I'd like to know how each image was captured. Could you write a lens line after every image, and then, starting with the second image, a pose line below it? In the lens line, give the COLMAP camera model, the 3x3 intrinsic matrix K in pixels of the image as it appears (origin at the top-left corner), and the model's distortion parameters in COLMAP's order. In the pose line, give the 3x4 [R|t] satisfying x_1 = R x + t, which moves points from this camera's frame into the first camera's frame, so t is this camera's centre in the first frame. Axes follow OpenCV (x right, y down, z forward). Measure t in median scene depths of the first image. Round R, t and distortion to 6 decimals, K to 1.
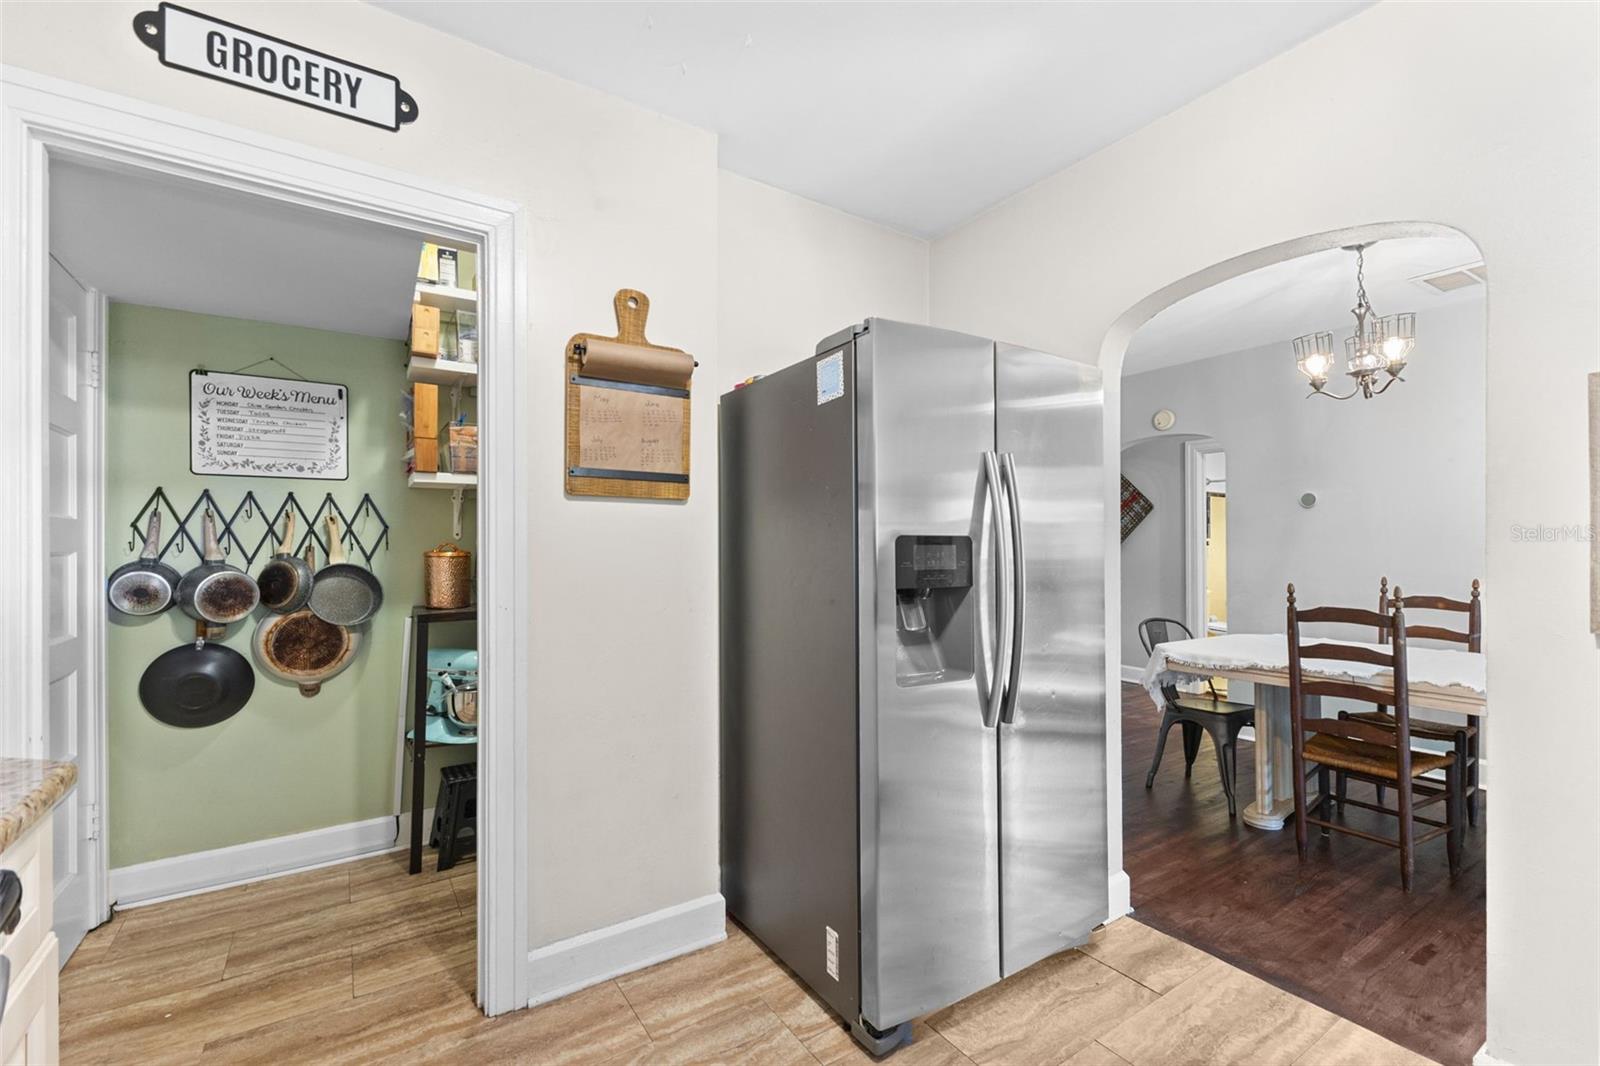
lens RADIAL K [[700.0, 0, 797.4], [0, 700.0, 544.0], [0, 0, 1]] dist [0.007039, -0.000142]
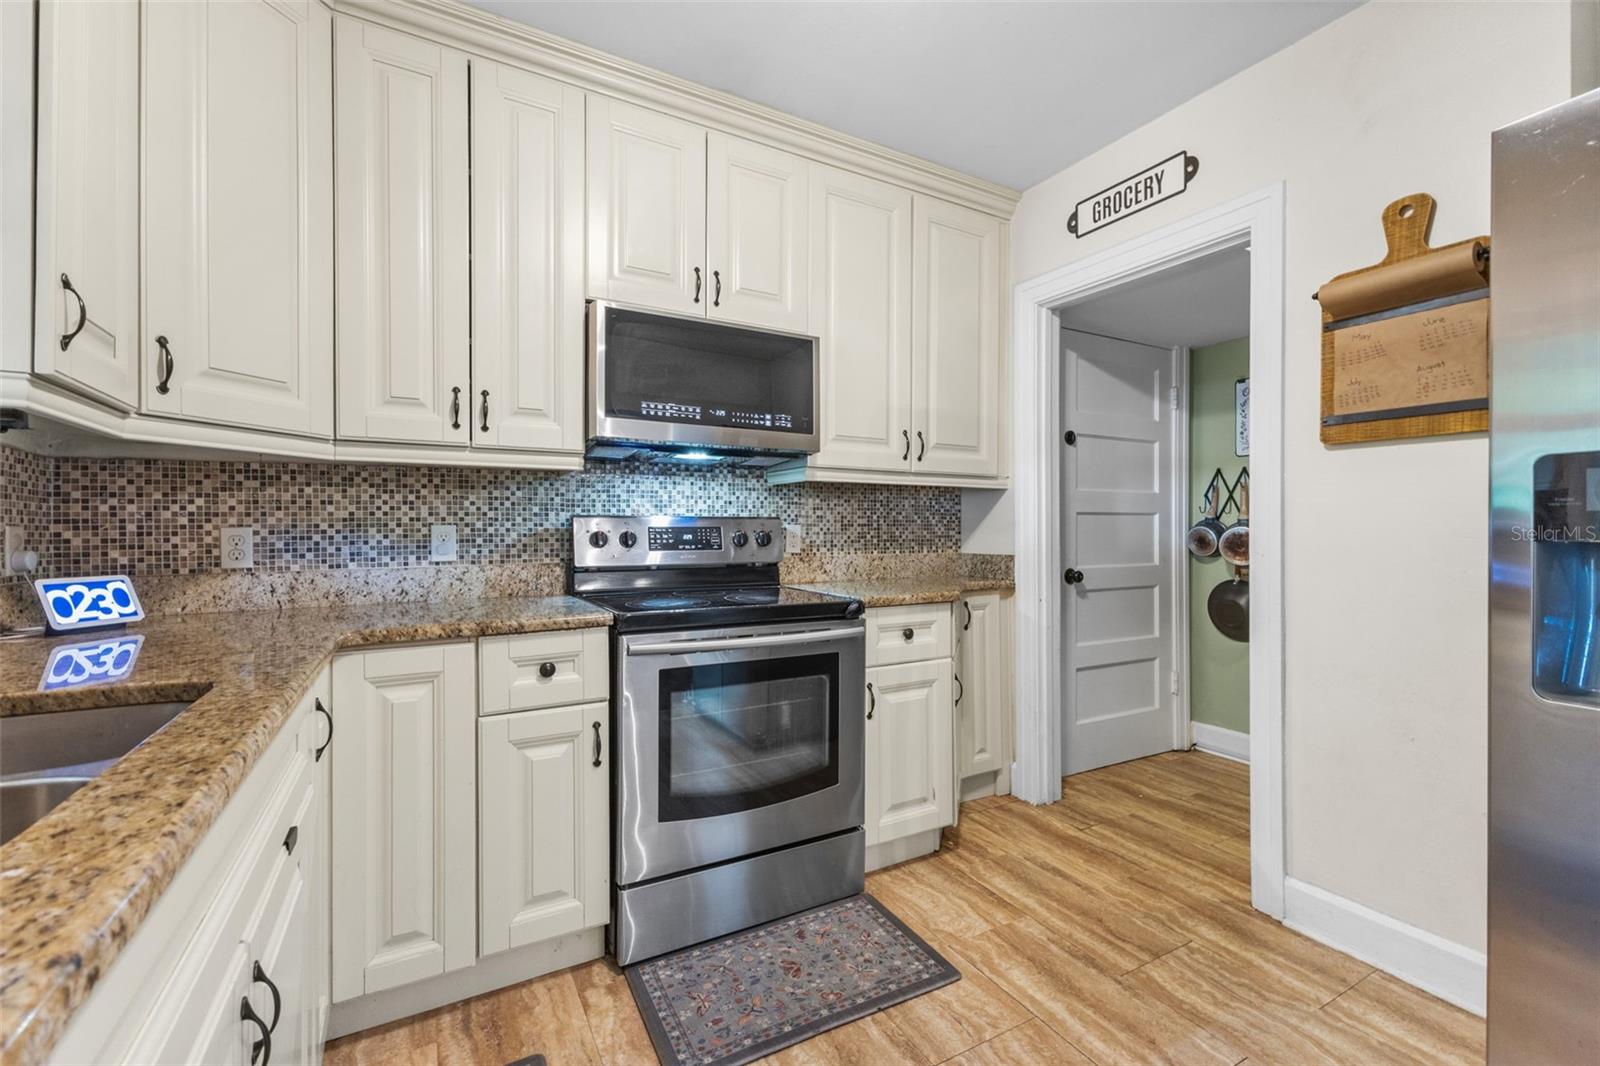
lens RADIAL K [[696.0, 0, 816.2], [0, 696.0, 530.5], [0, 0, 1]] dist [0.001429, 0.000115]
pose [[-0.073251, 0.005453, -0.997299, 0.701193], [0.008365, 0.999953, 0.004853, 0.039174], [0.997278, -0.007987, -0.073293, 0.346629]]
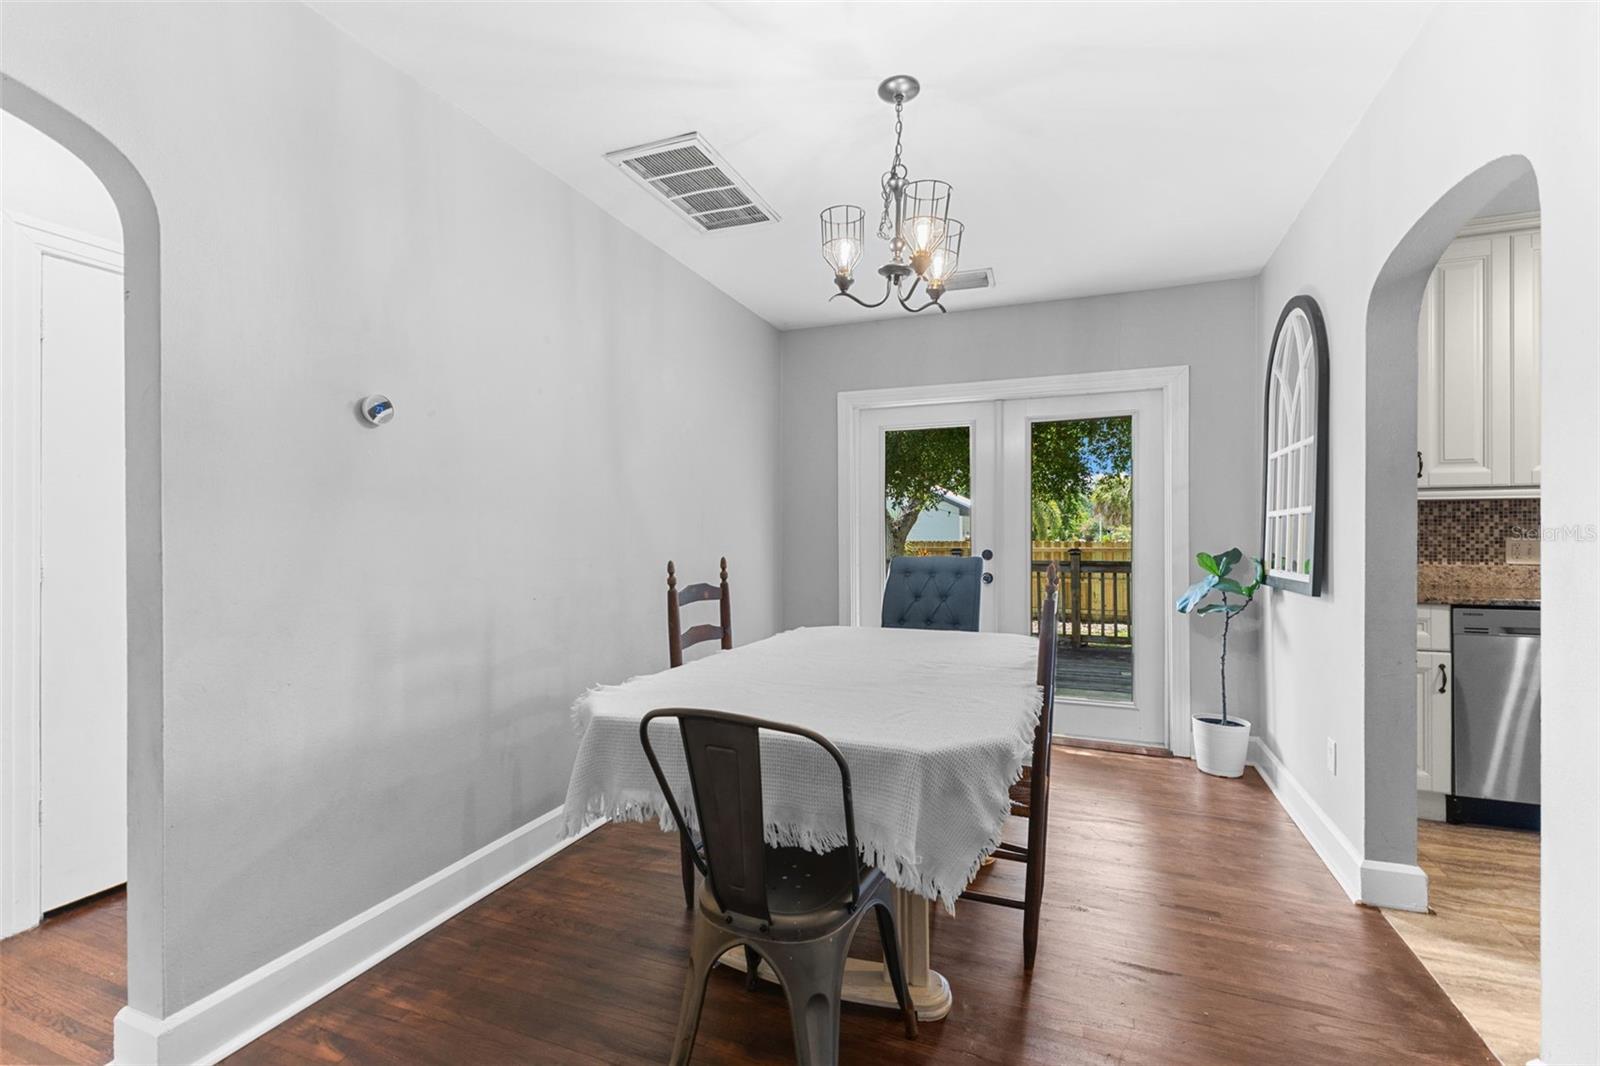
lens RADIAL K [[711.5, 0, 803.2], [0, 711.5, 526.4], [0, 0, 1]] dist [0.006754, -0.000422]
pose [[-0.575589, 0.010188, 0.817676, 0.387933], [-0.006926, 0.999826, -0.017334, 0.044606], [-0.817710, -0.015641, -0.575418, 2.247796]]
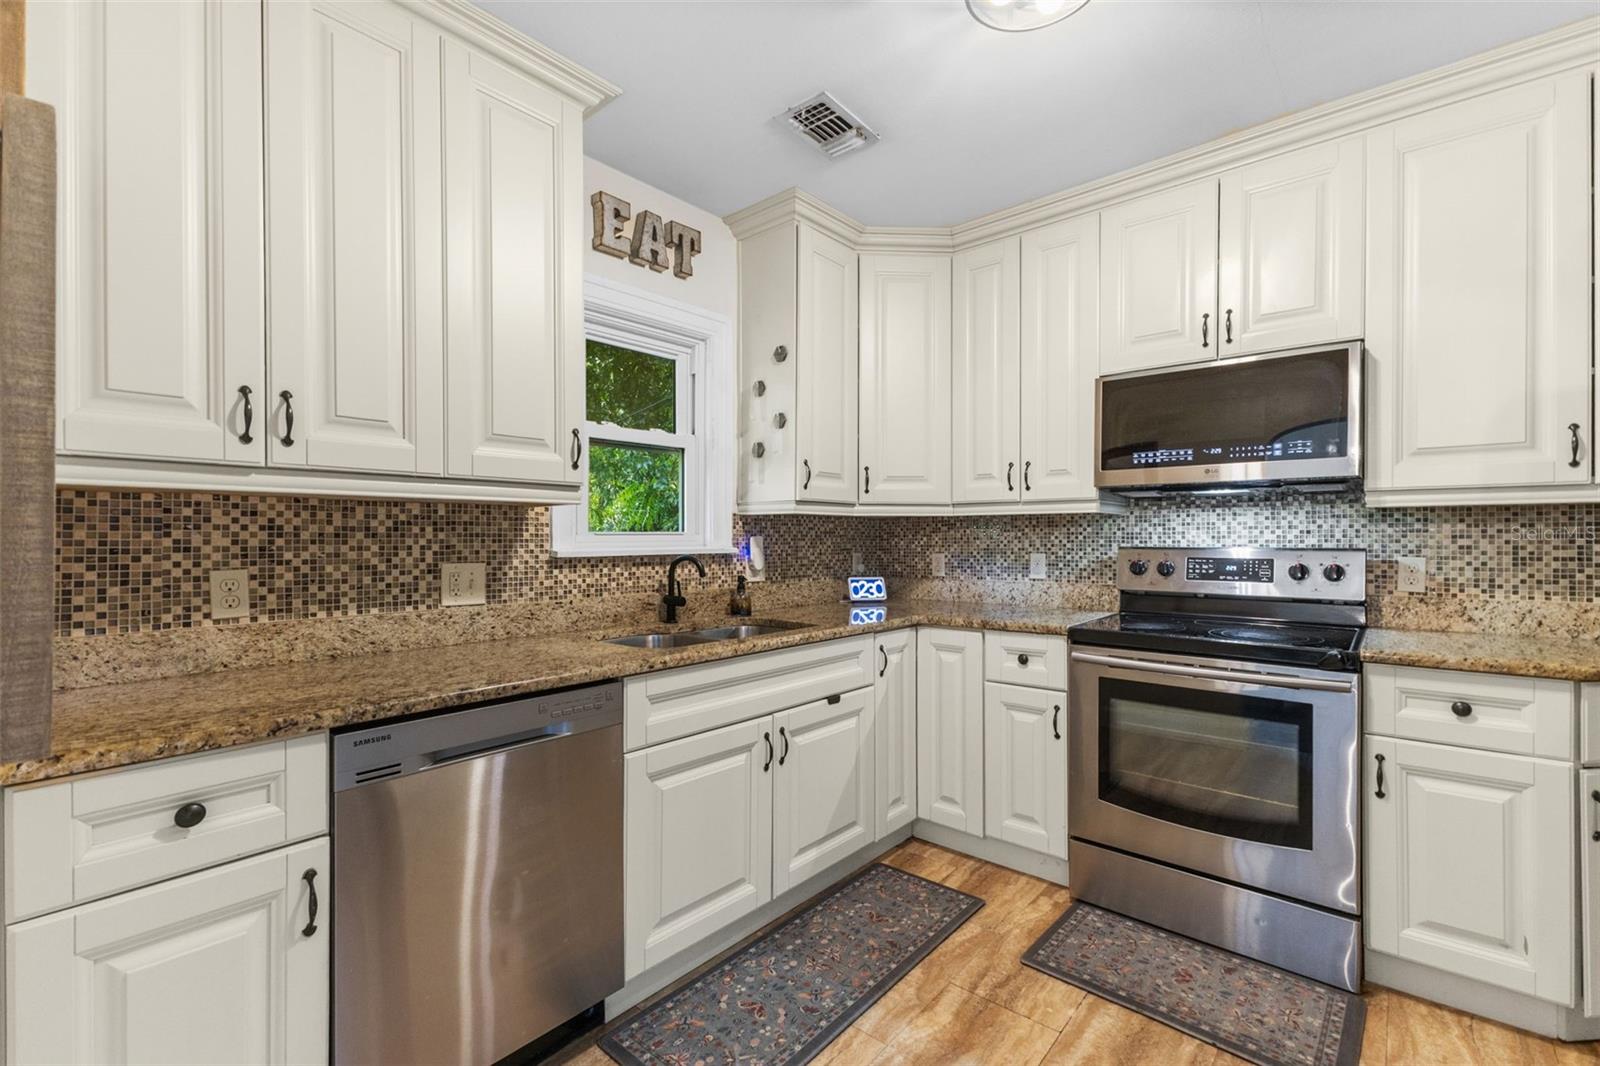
lens RADIAL K [[700.0, 0, 797.4], [0, 700.0, 544.0], [0, 0, 1]] dist [0.007039, -0.000142]
pose [[-0.967001, 0.007584, -0.254660, 0.572794], [0.007021, 0.999970, 0.003118, 0.002373], [0.254676, 0.001227, -0.967026, 1.045059]]
